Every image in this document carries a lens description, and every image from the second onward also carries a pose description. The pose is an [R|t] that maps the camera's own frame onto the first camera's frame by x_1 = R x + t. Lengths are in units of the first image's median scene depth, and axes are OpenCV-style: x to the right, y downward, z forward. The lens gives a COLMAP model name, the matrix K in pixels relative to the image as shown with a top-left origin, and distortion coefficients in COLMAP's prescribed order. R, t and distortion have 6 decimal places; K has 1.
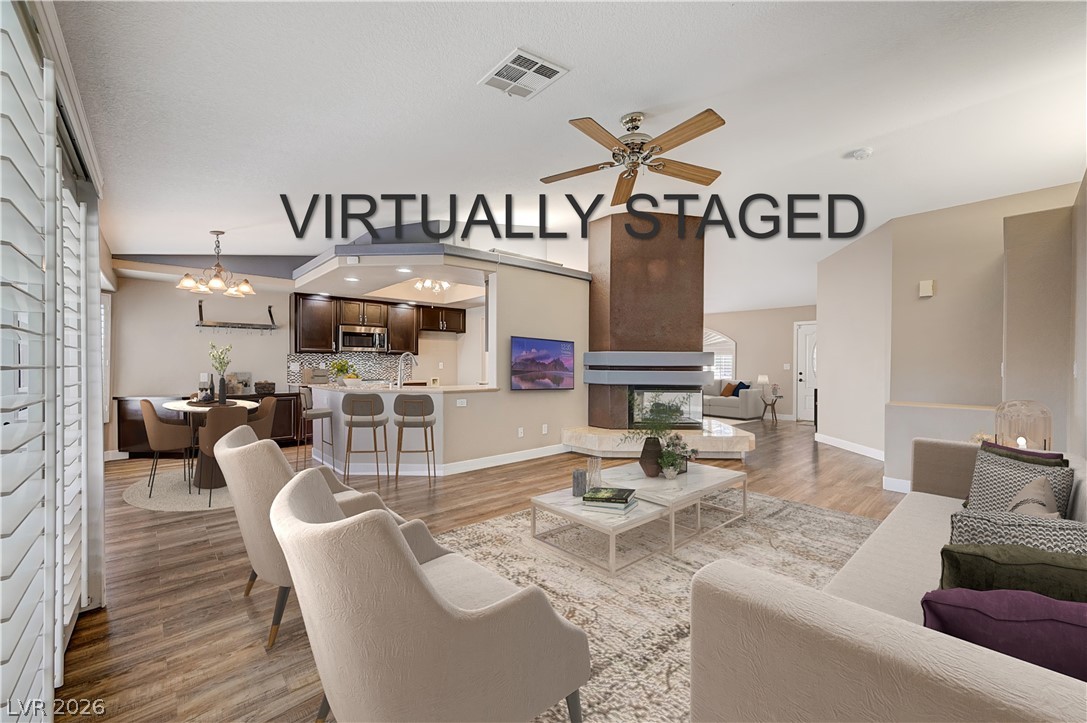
lens RADIAL K [[432.0, 0, 546.7], [0, 432.0, 365.0], [0, 0, 1]] dist [0.001079, -0.000111]
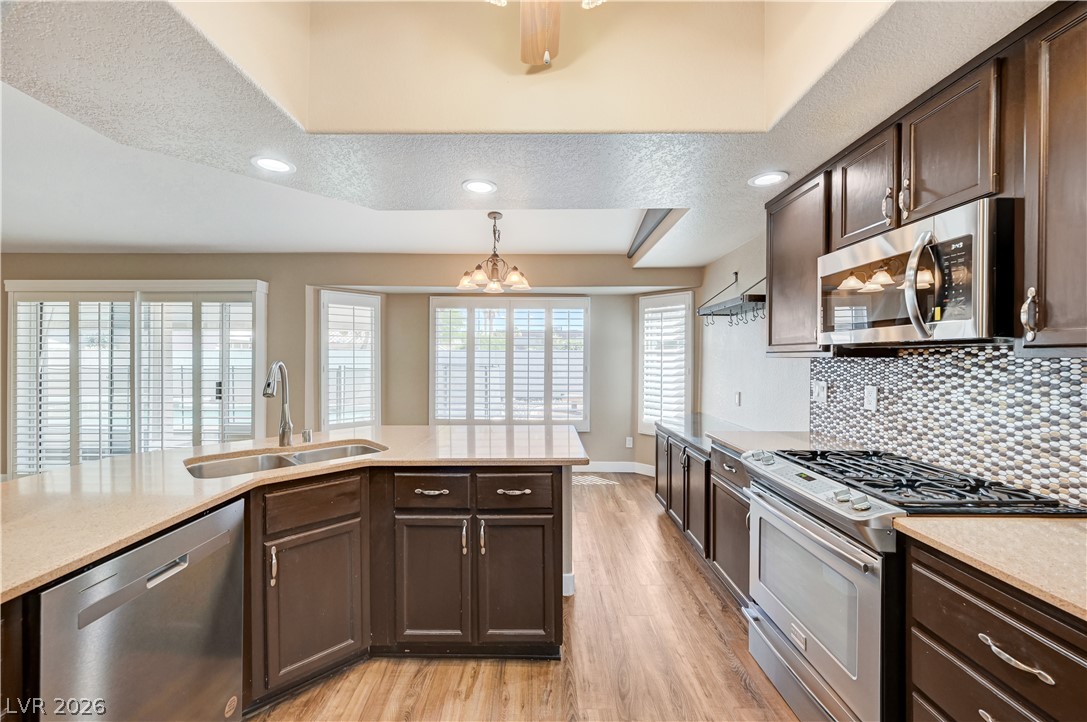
lens RADIAL K [[432.0, 0, 541.3], [0, 432.0, 357.7], [0, 0, 1]] dist [0.001079, -0.000111]
pose [[-0.674619, -0.002591, -0.738162, -0.143133], [-0.005478, 0.999984, 0.001497, -0.024948], [0.738146, 0.005054, -0.674622, 1.067851]]
